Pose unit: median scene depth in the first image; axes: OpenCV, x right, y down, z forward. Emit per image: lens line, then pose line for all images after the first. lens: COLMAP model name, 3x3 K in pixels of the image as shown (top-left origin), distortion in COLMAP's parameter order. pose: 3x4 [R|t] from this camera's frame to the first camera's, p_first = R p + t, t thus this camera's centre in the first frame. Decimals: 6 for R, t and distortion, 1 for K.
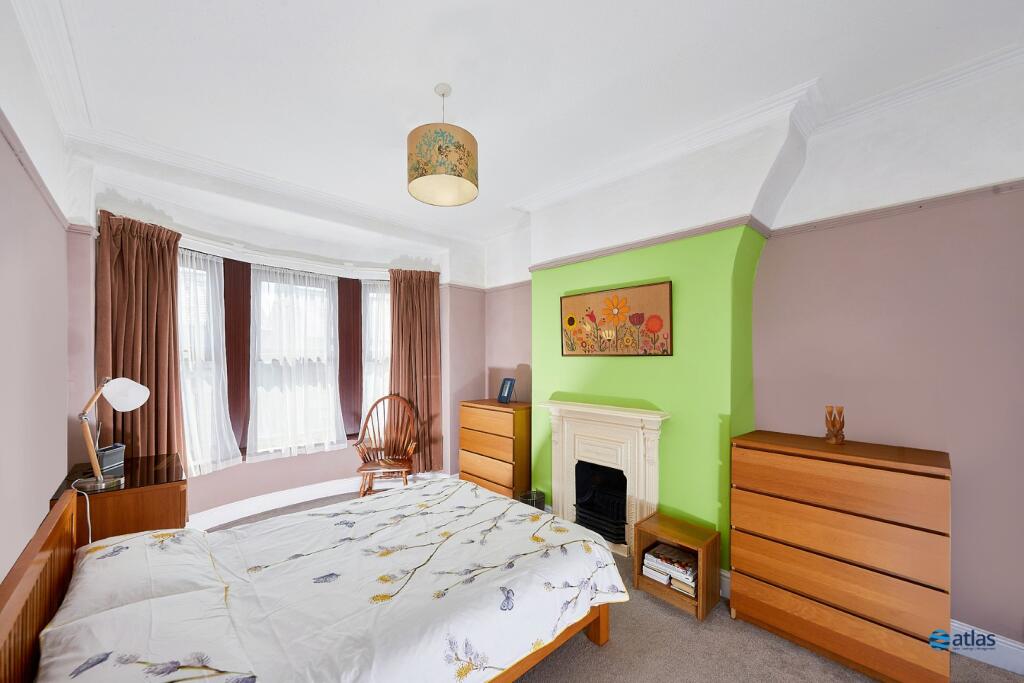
lens RADIAL K [[376.4, 0, 508.0], [0, 376.4, 358.8], [0, 0, 1]] dist [-0.000521, -0.000122]
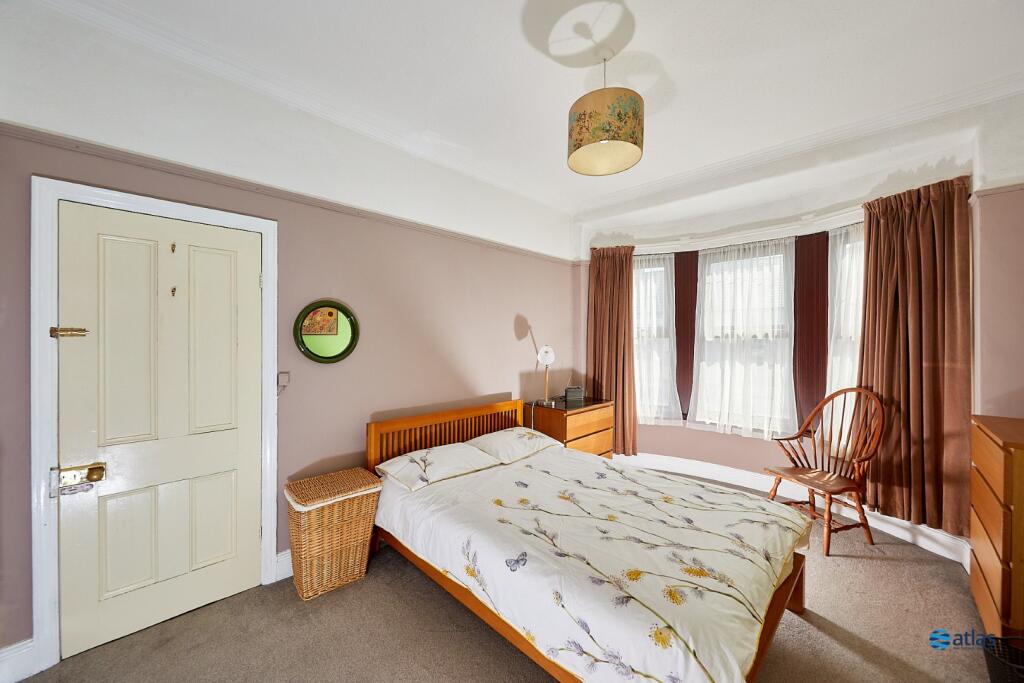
lens RADIAL K [[390.9, 0, 507.8], [0, 390.9, 337.7], [0, 0, 1]] dist [0.008610, -0.000068]
pose [[0.038763, -0.005560, -0.999233, 0.502504], [0.000879, 0.999984, -0.005531, 0.011797], [0.999248, -0.000663, 0.038767, 0.433715]]
